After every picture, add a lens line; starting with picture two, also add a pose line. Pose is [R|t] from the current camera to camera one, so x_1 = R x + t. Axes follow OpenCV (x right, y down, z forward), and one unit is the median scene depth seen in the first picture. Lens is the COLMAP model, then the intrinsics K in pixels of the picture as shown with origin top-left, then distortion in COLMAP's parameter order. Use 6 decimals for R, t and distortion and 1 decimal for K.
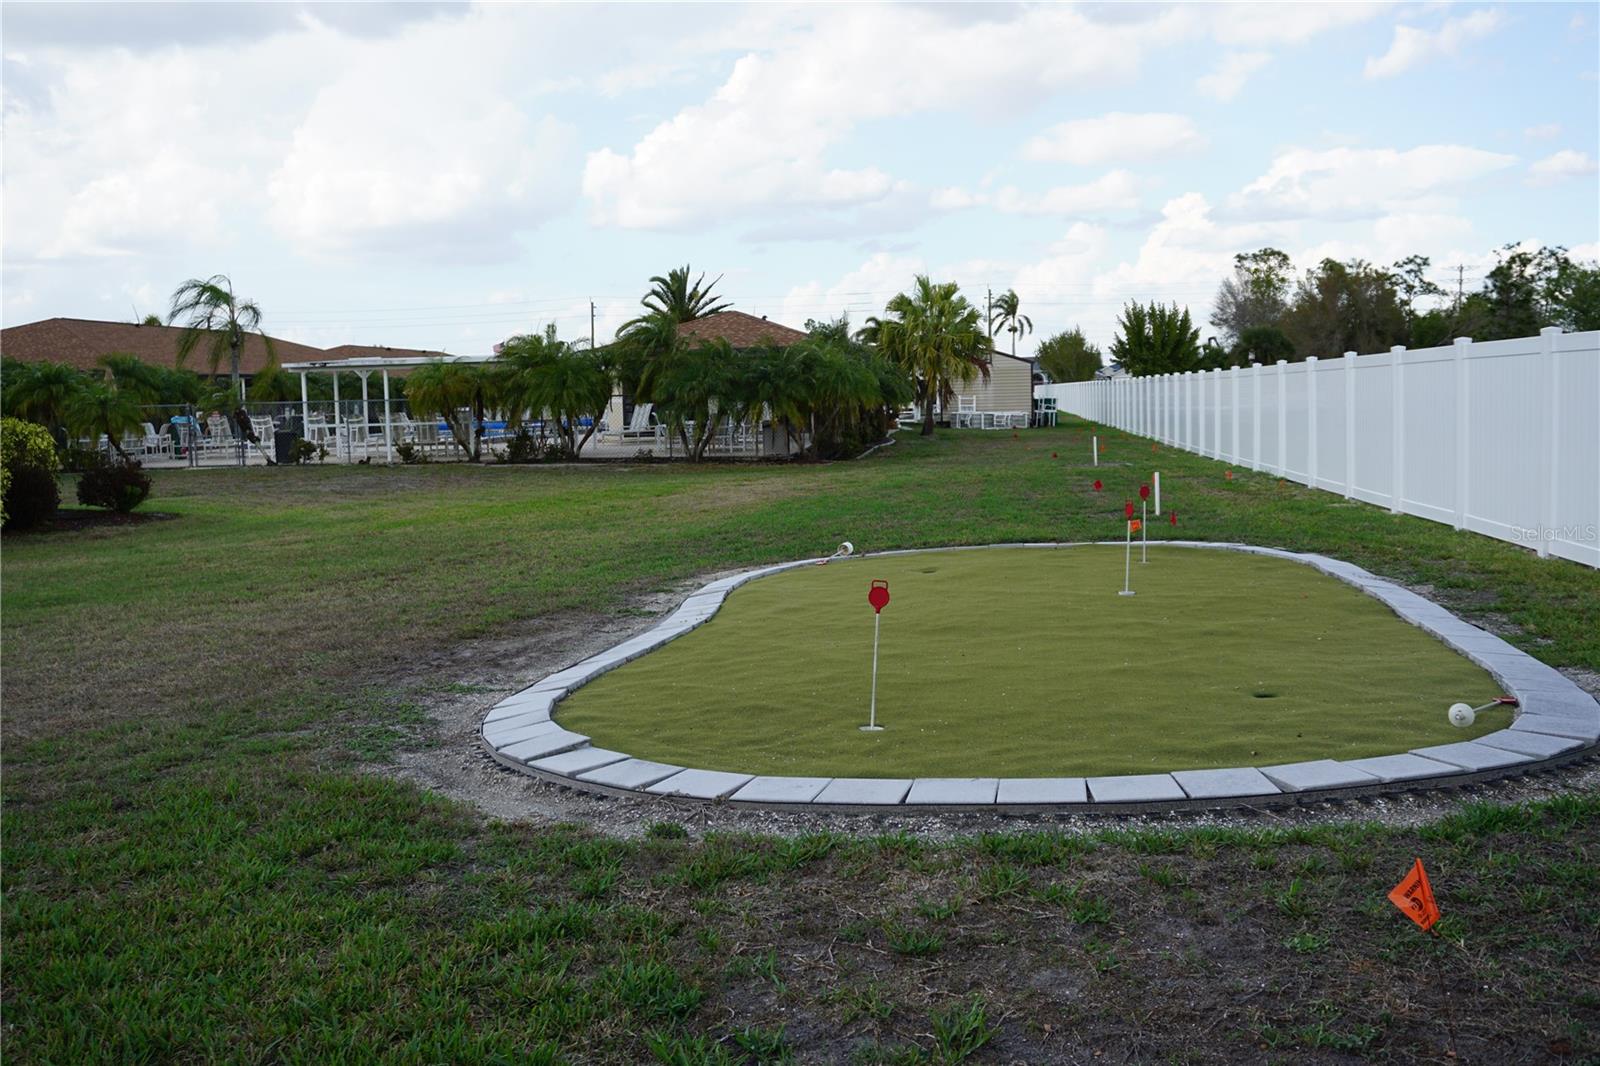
lens RADIAL K [[1558.8, 0, 800.0], [0, 1558.8, 533.0], [0, 0, 1]] dist [-0.022516, -0.001383]
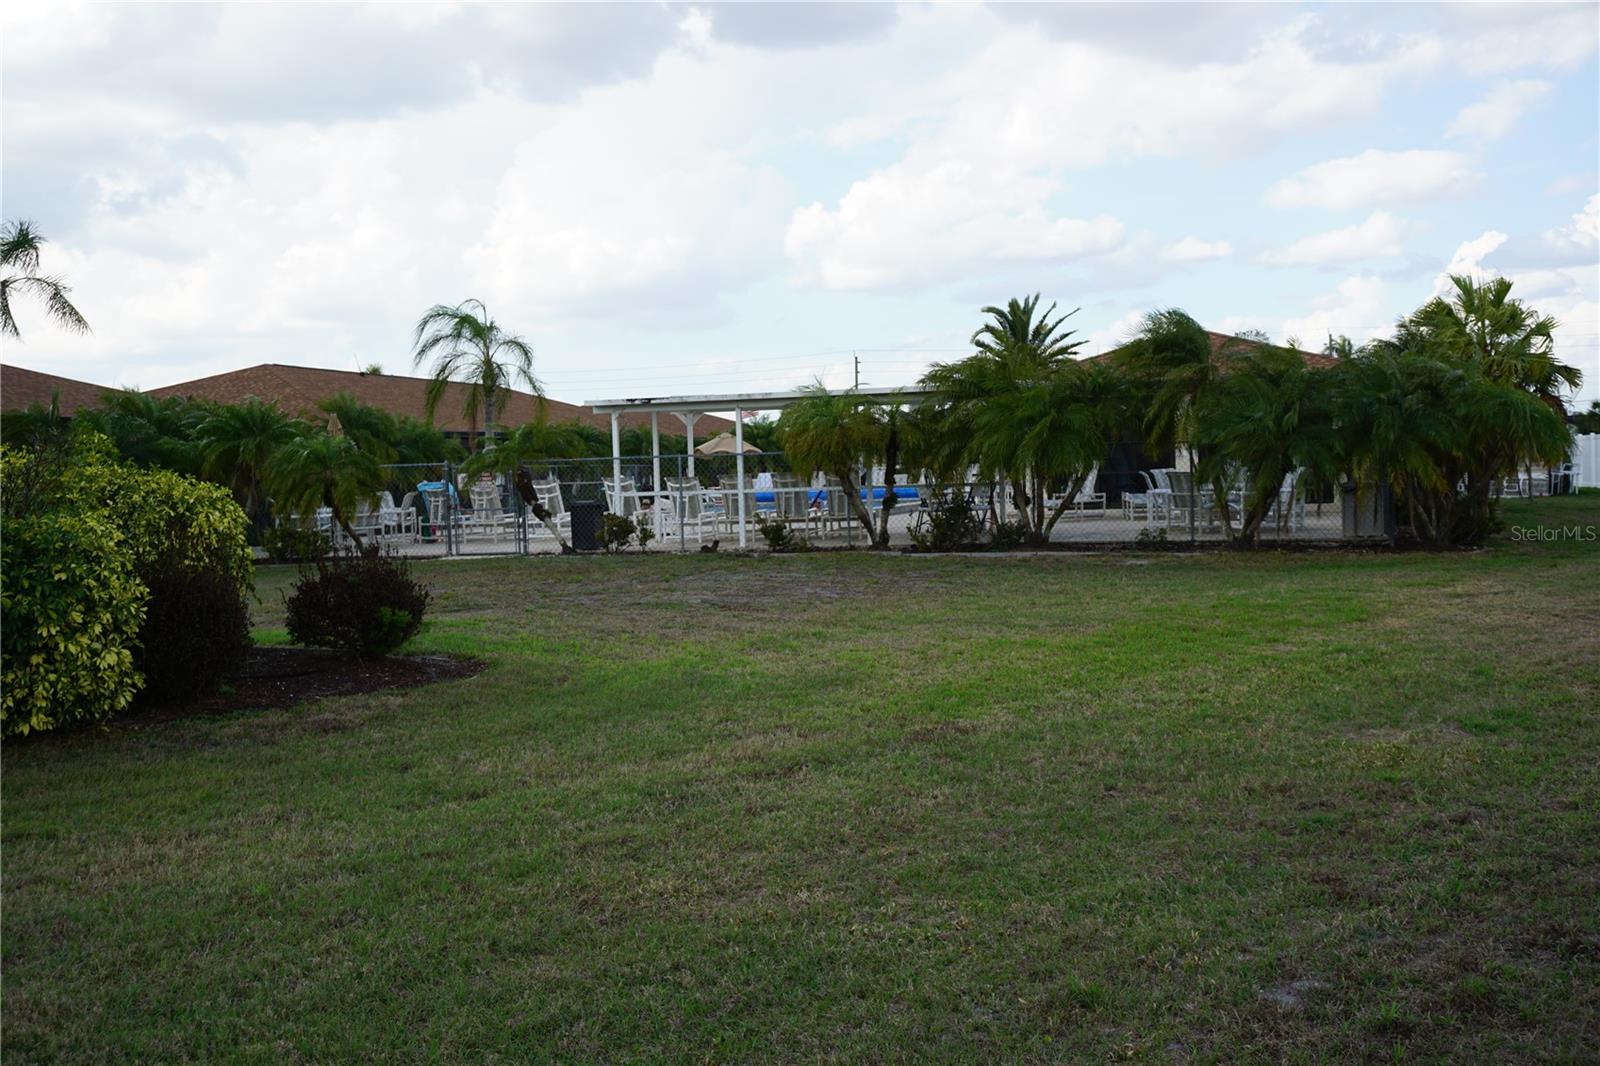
lens RADIAL K [[1702.0, 0, 800.0], [0, 1702.0, 533.0], [0, 0, 1]] dist [0.005831, -0.006255]
pose [[0.989661, -0.001158, -0.143421, -0.138380], [-0.005845, 0.998811, -0.048396, -0.017614], [0.143307, 0.048734, 0.988478, 0.296846]]
